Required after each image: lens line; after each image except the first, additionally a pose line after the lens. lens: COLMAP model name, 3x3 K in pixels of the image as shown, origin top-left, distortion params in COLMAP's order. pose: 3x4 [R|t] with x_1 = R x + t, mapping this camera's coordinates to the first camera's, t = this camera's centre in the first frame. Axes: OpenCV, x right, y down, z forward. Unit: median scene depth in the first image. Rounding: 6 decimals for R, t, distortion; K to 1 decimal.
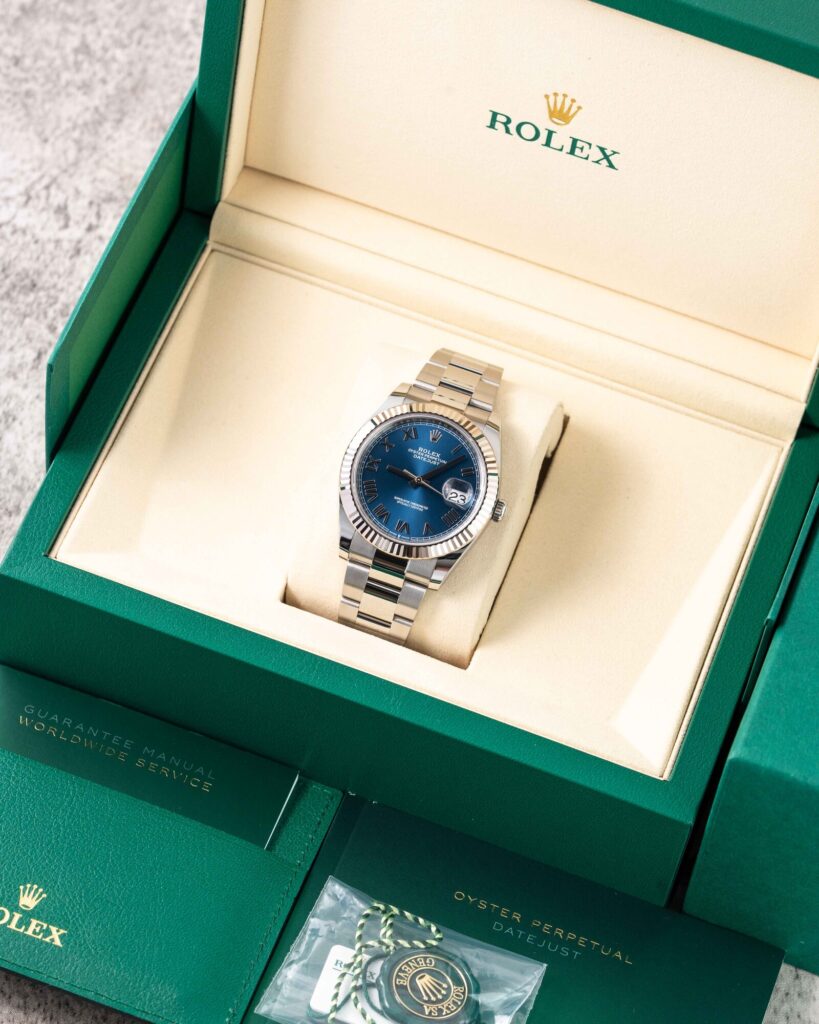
lens RADIAL K [[3979.1, 0, 409.5], [0, 3979.1, 512.0], [0, 0, 1]] dist [0.021435, 0.541757]
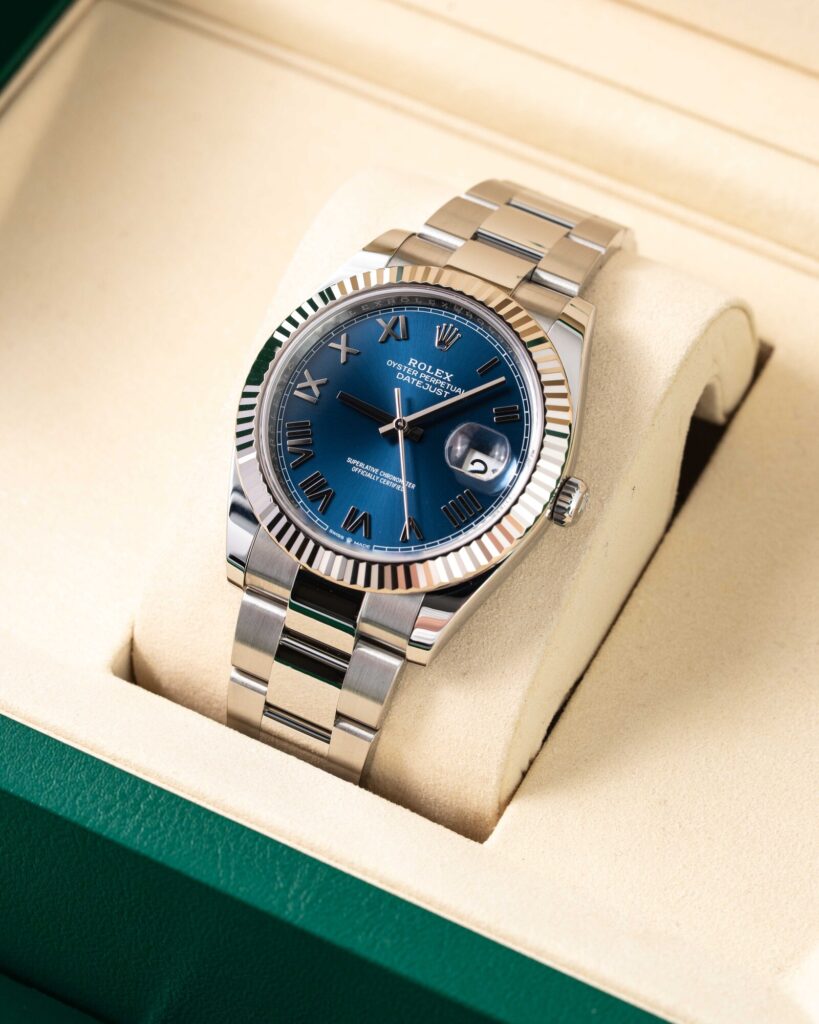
lens RADIAL K [[3979.1, 0, 409.5], [0, 3979.1, 512.0], [0, 0, 1]] dist [0.021435, 0.541757]
pose [[0.982075, 0.057145, -0.179620, 0.087380], [-0.073726, 0.993474, -0.087033, 0.042405], [0.173474, 0.098715, 0.979879, 0.540672]]
